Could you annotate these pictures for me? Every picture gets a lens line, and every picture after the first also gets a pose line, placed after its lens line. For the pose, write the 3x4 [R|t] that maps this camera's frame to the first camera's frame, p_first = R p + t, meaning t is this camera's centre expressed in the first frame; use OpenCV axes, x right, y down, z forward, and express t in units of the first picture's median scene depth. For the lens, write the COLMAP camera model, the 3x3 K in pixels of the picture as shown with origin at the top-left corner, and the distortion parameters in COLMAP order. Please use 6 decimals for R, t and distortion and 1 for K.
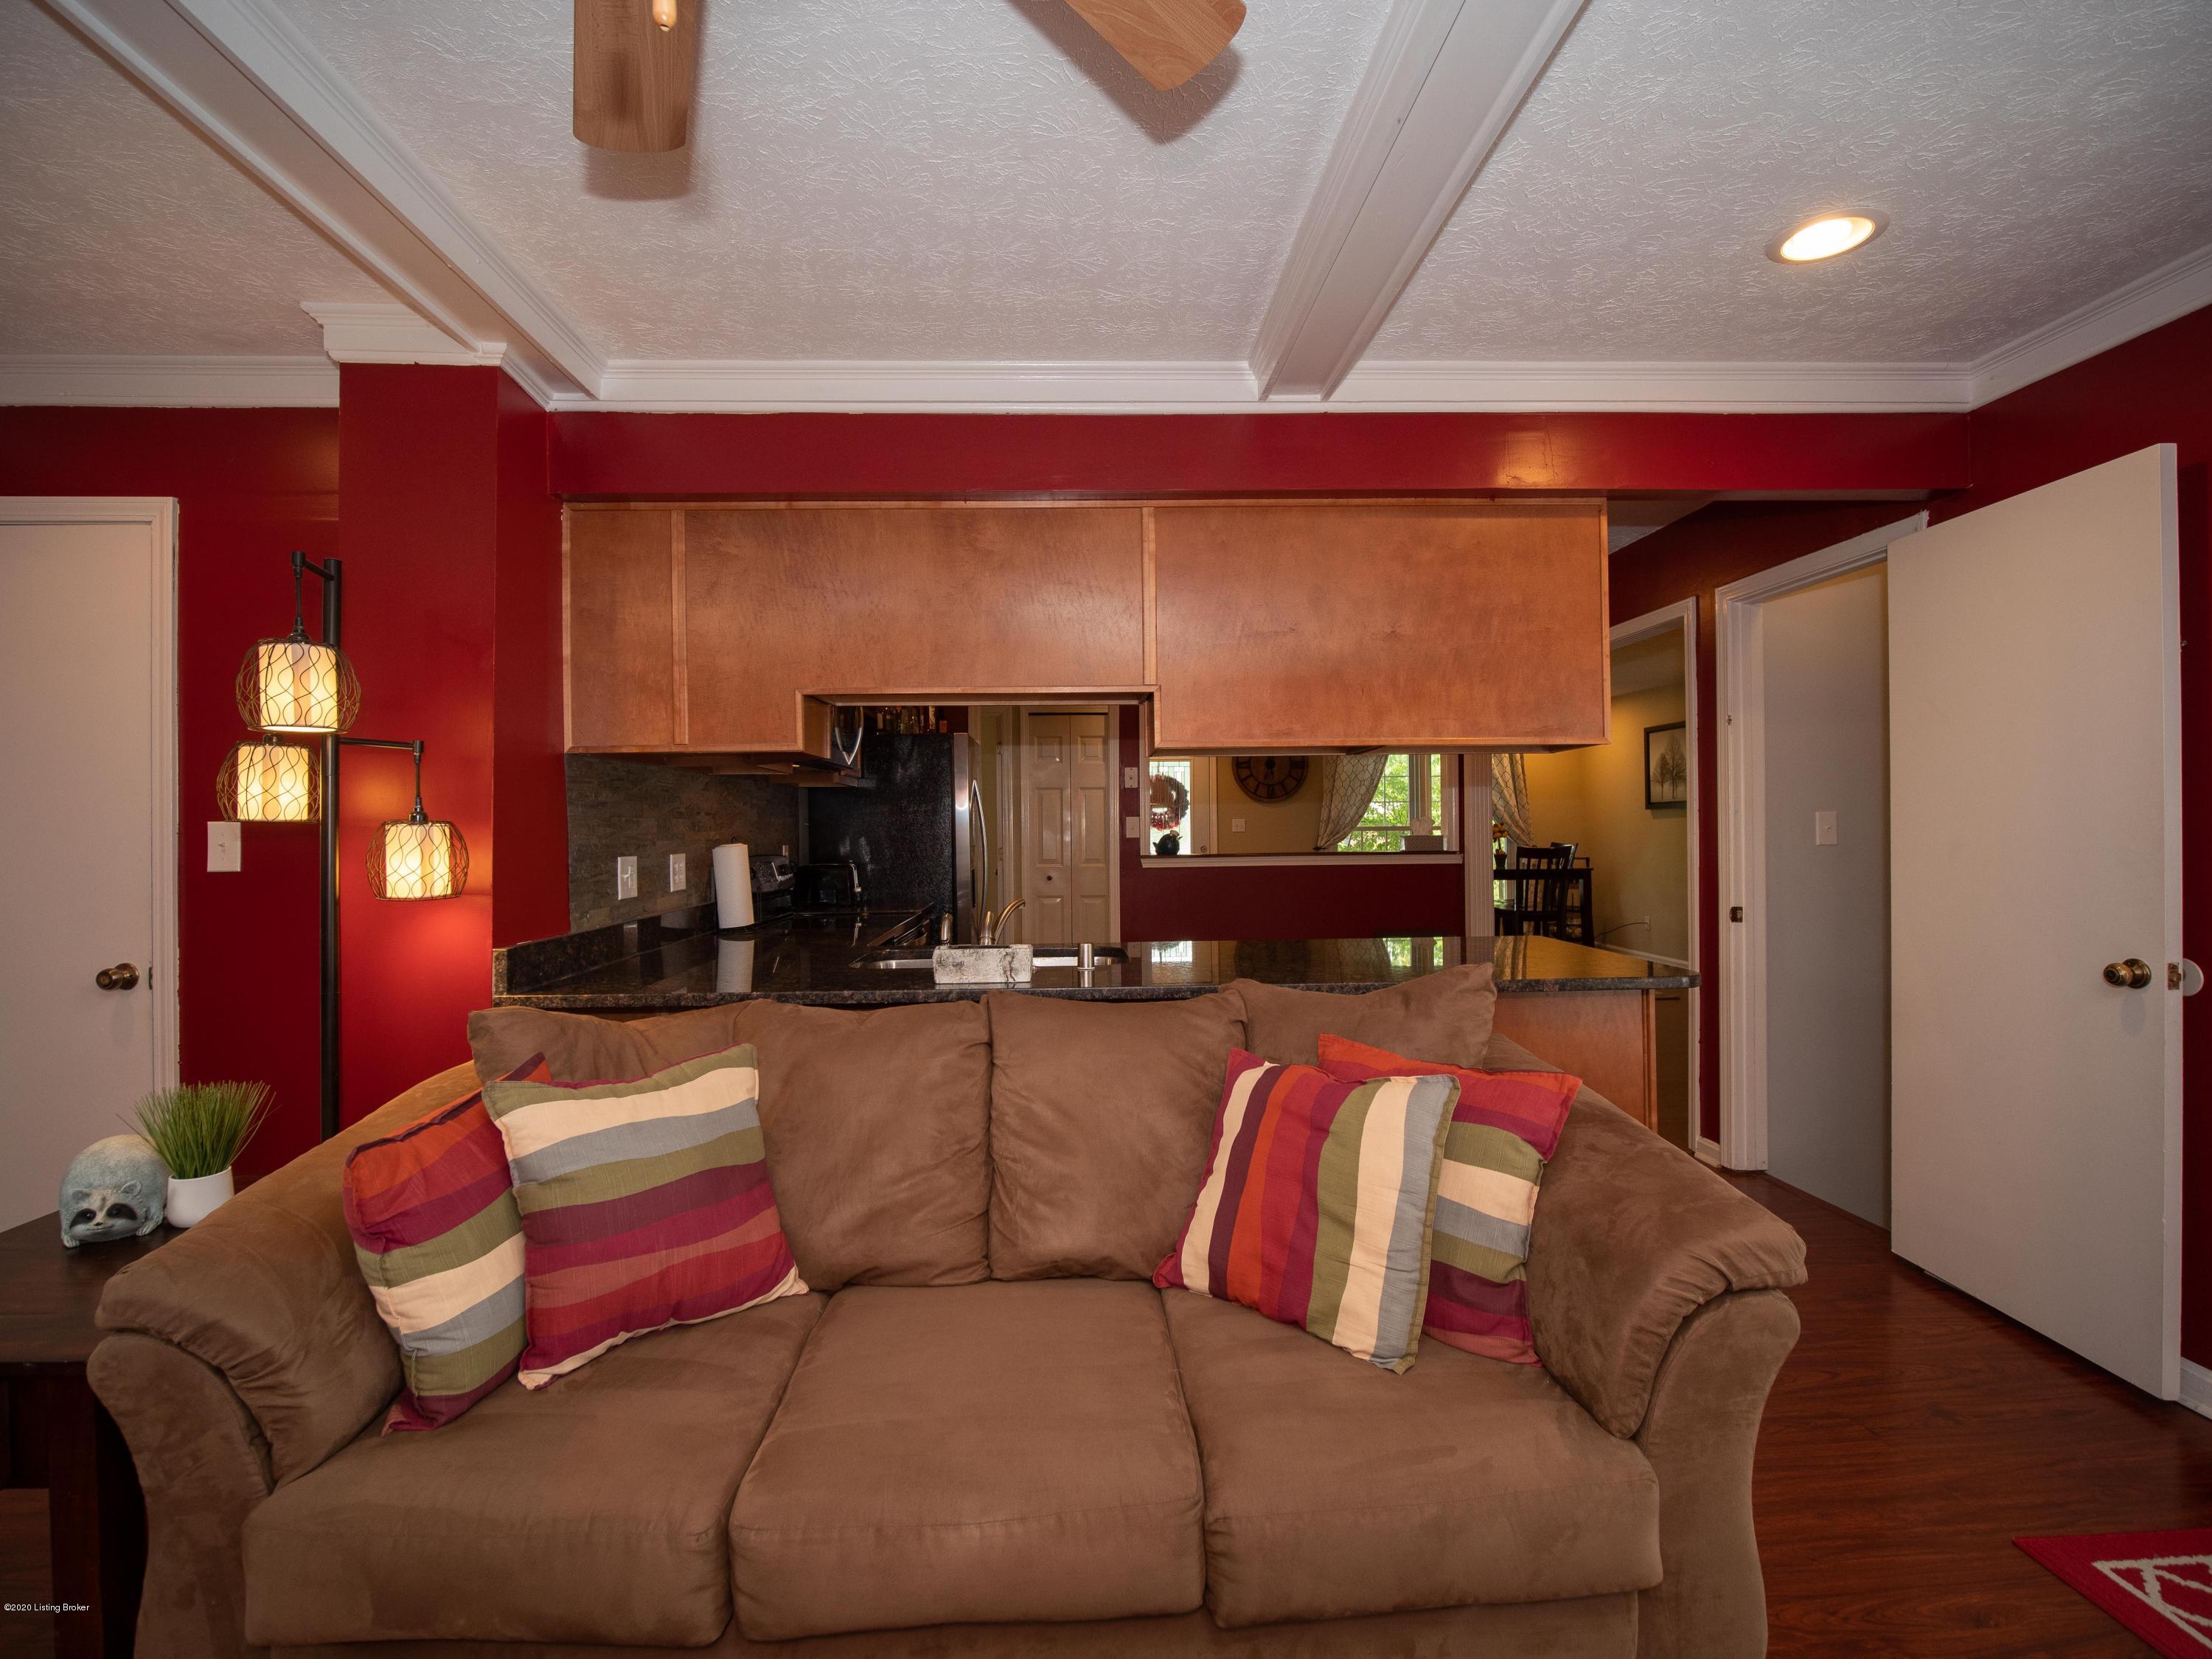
lens RADIAL K [[1009.0, 0, 1093.4], [0, 1009.0, 823.5], [0, 0, 1]] dist [-0.015070, -0.000356]
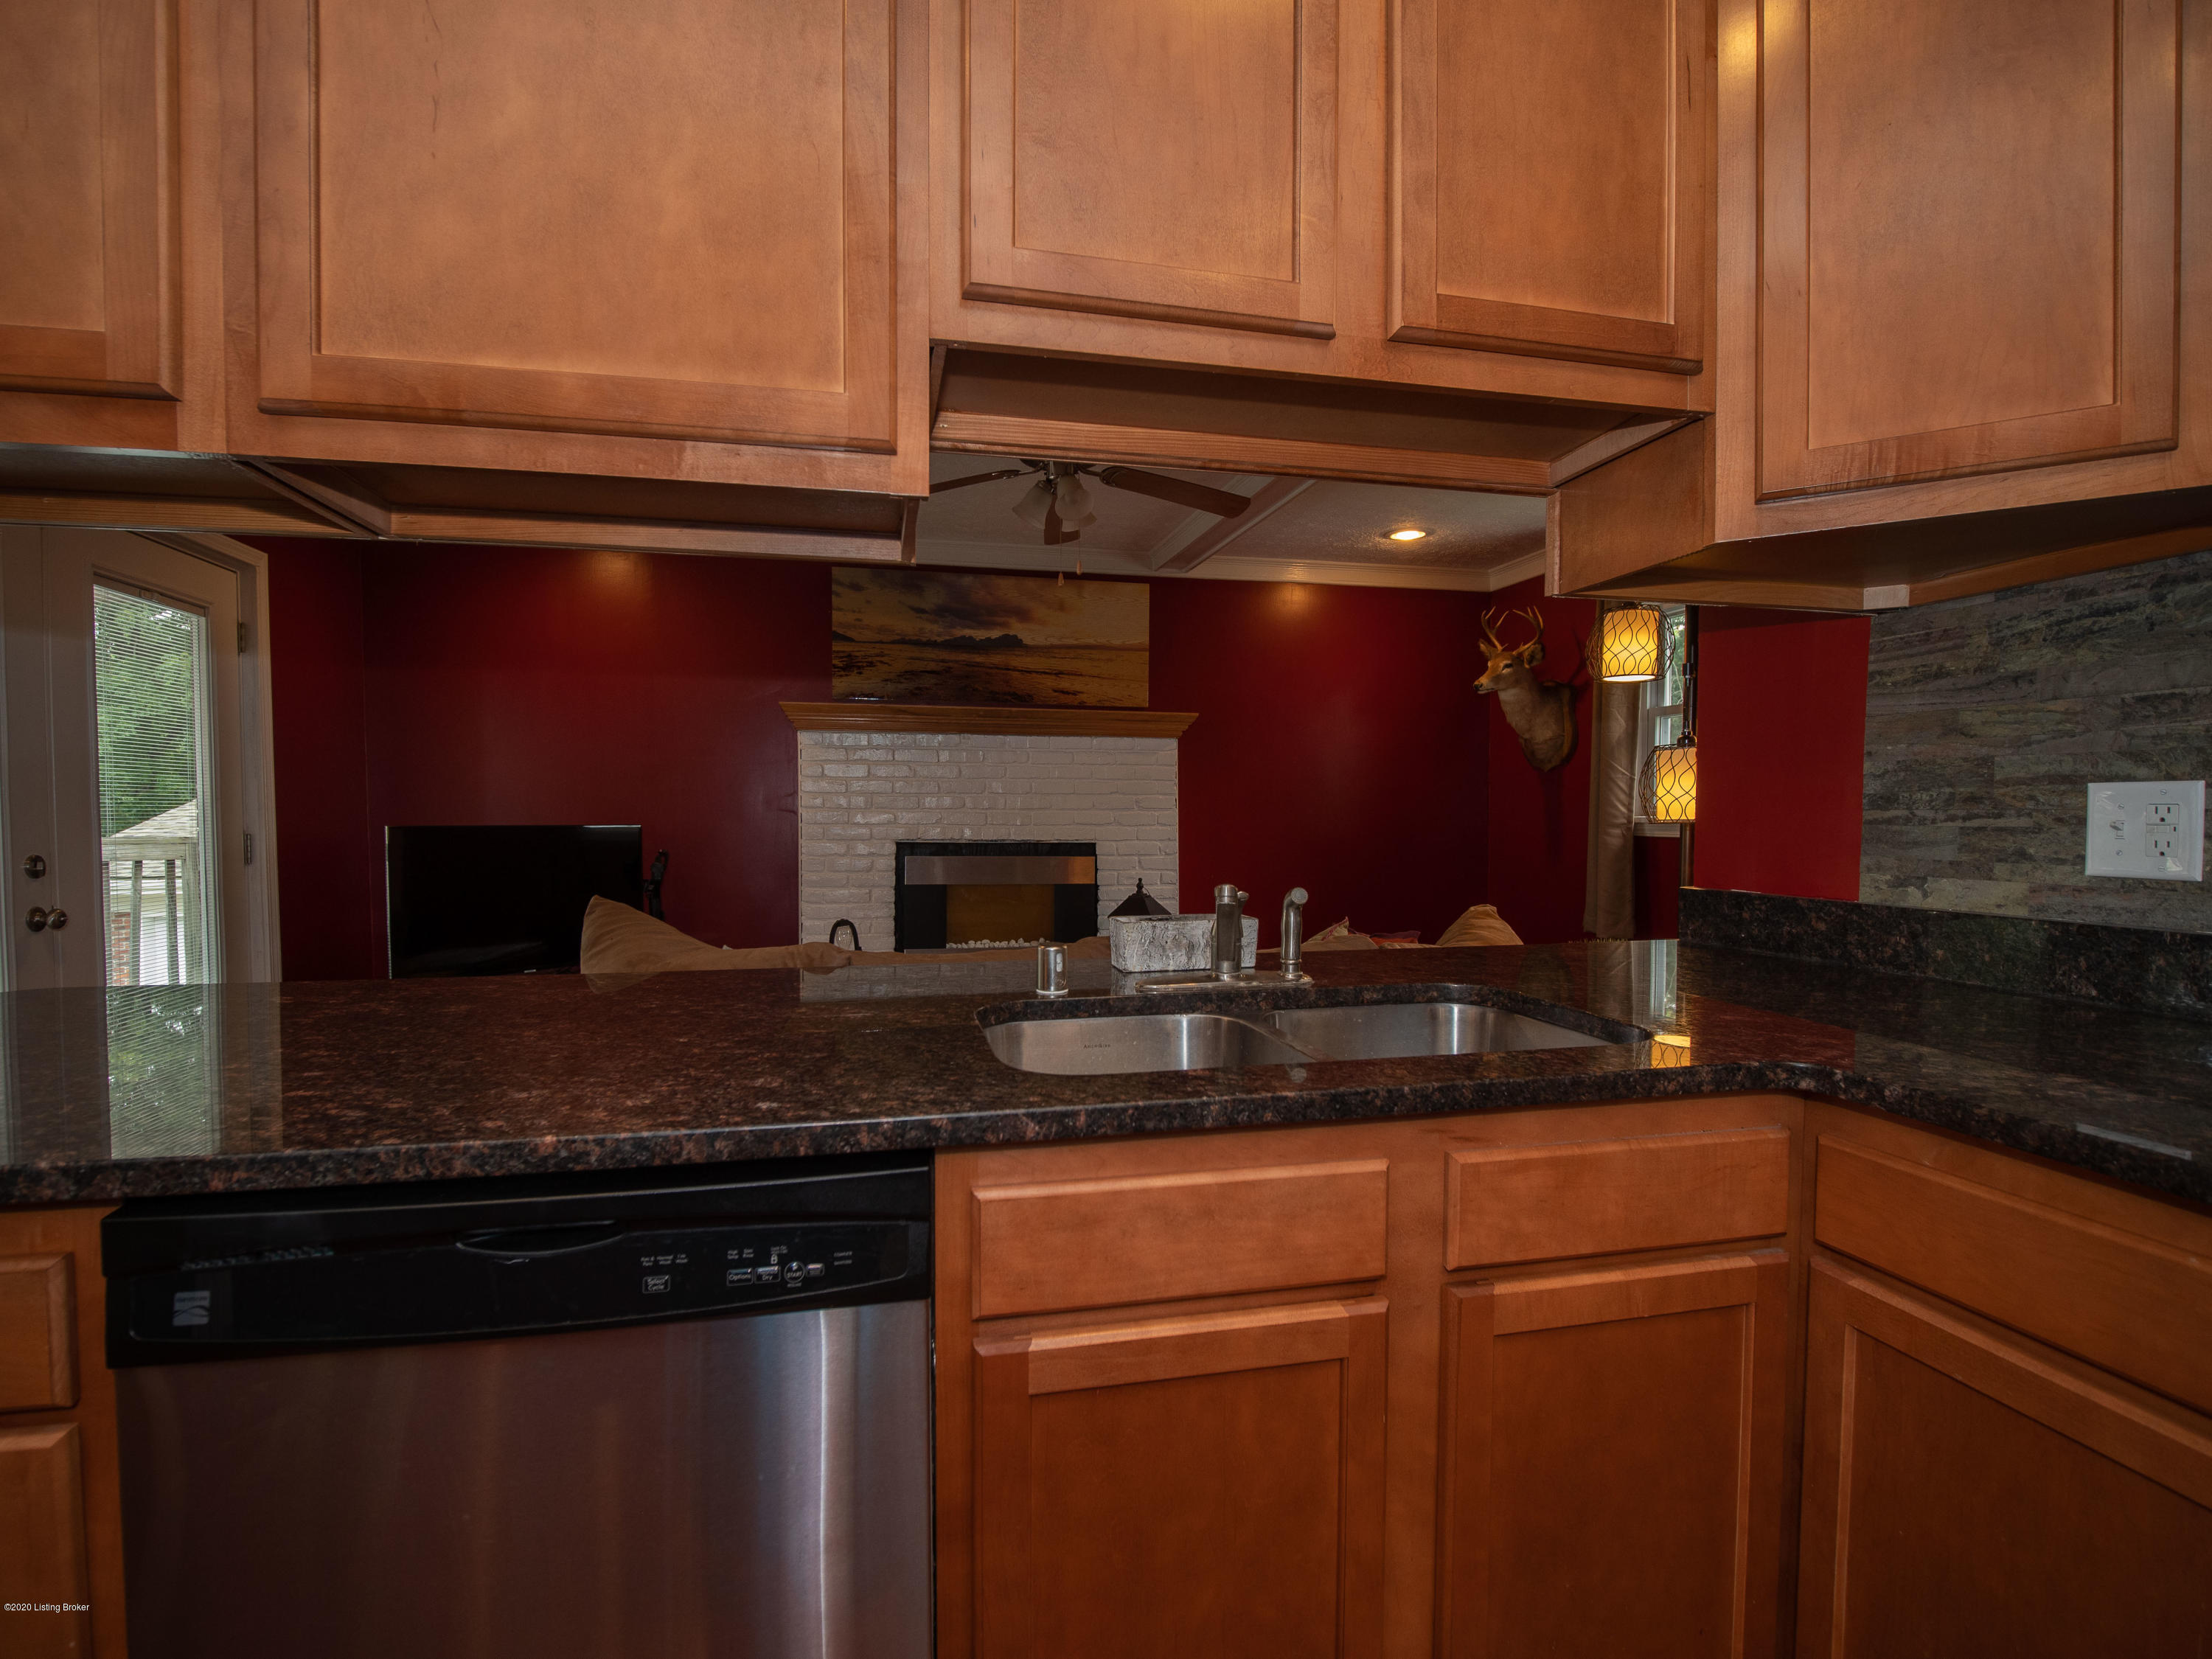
lens RADIAL K [[1059.8, 0, 1106.0], [0, 1059.8, 829.5], [0, 0, 1]] dist [0.002278, -0.000119]
pose [[-0.983185, 0.013762, -0.182091, 0.066306], [0.011040, 0.999812, 0.015951, 0.046194], [0.182276, 0.013673, -0.983152, 1.524015]]
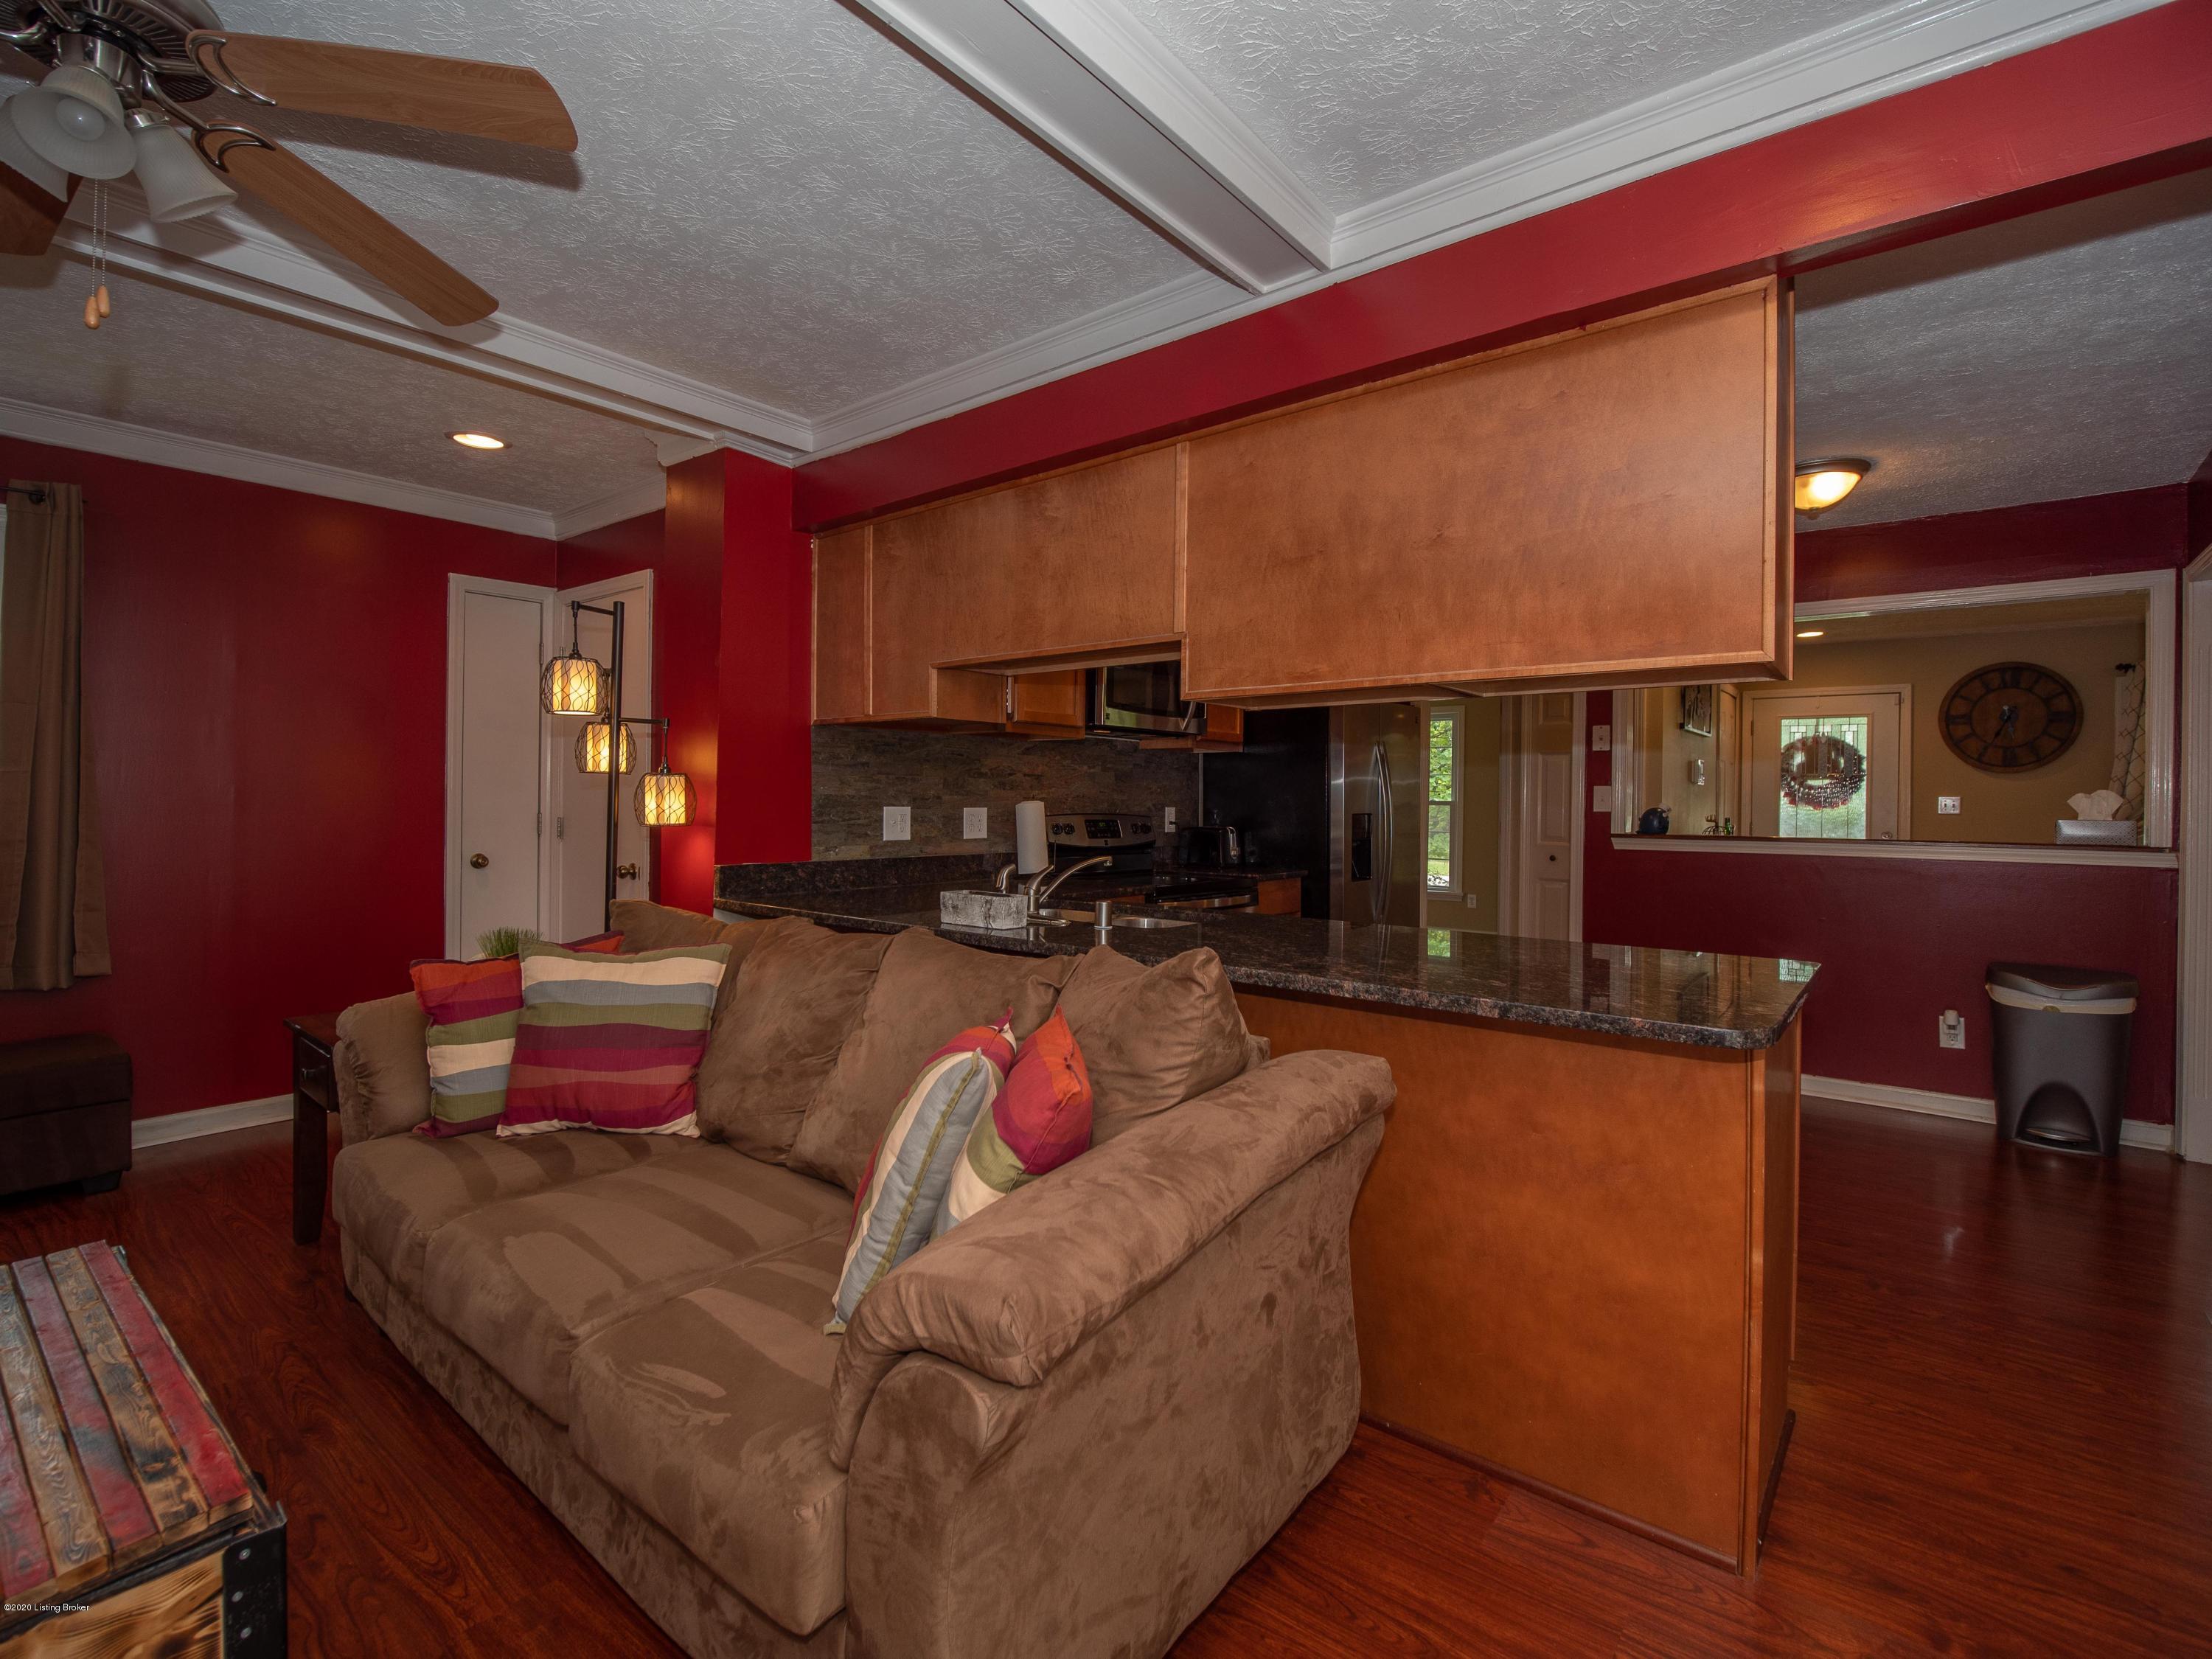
lens RADIAL K [[1028.9, 0, 1092.9], [0, 1028.9, 796.6], [0, 0, 1]] dist [-0.013420, -0.000006]
pose [[0.748167, 0.016326, -0.663309, 0.626773], [-0.017528, 0.999835, 0.004838, 0.011539], [0.663279, 0.008007, 0.748330, 0.232001]]
